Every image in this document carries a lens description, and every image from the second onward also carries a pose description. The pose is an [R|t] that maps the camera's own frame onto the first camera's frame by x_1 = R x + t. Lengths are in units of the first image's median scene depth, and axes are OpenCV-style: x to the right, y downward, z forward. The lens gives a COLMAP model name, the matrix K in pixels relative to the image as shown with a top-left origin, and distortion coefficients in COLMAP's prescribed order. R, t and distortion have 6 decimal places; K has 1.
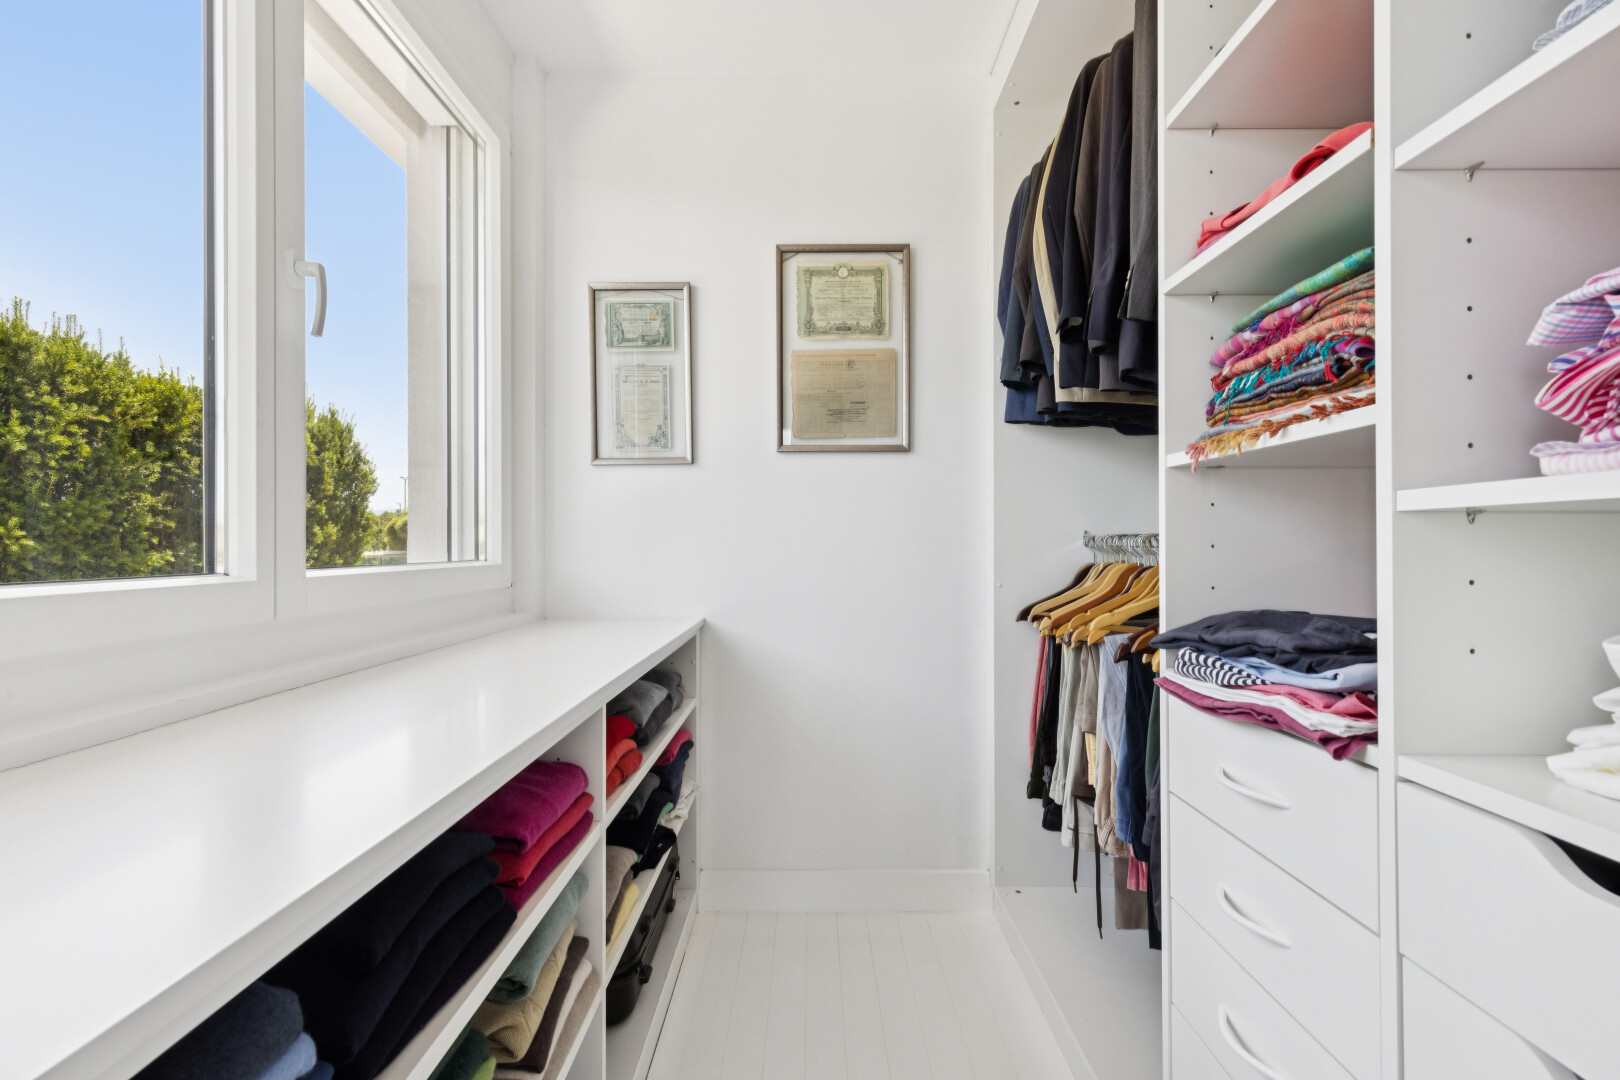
lens RADIAL K [[719.8, 0, 826.1], [0, 719.8, 538.8], [0, 0, 1]] dist [0.001227, 0.000203]
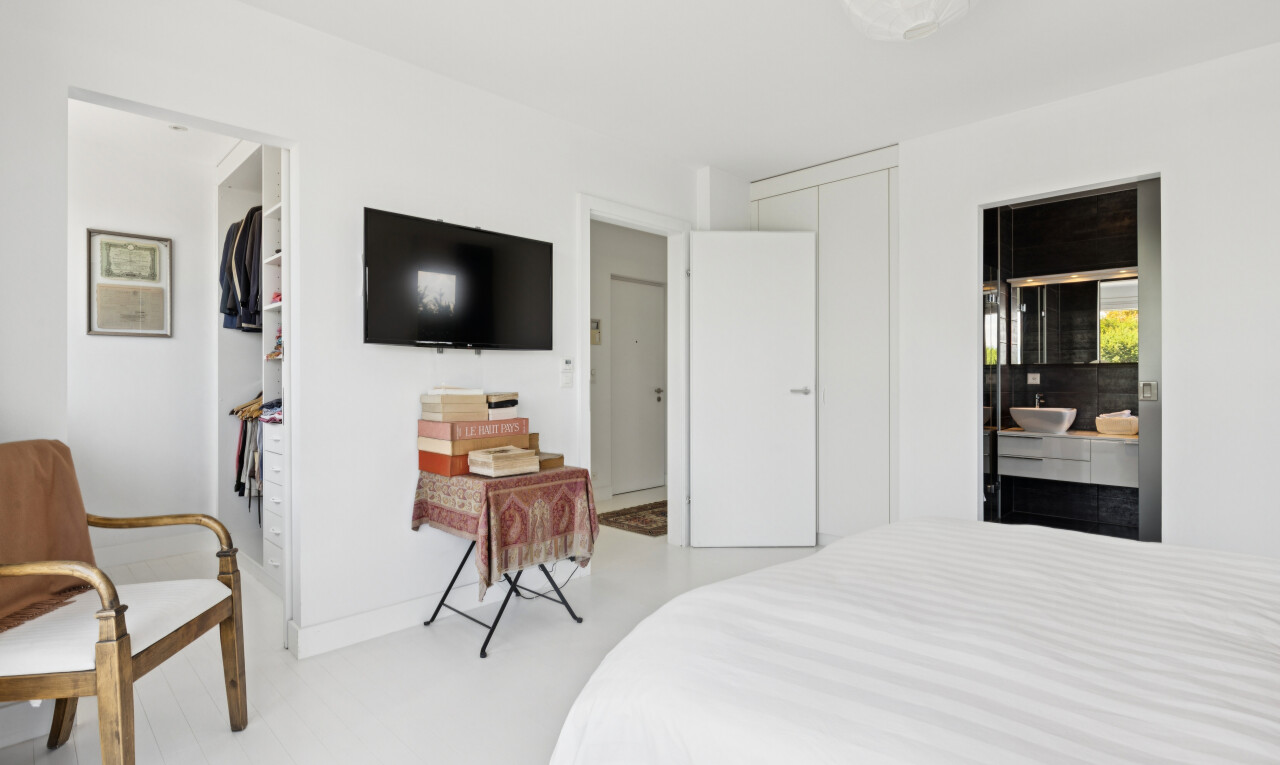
lens RADIAL K [[634.2, 0, 641.7], [0, 634.2, 376.9], [0, 0, 1]] dist [0.002949, 0.000175]
pose [[0.723827, 0.002317, 0.689978, -0.167599], [0.001620, 0.999986, -0.005057, 0.004204], [-0.689980, 0.004778, 0.723813, -1.273893]]
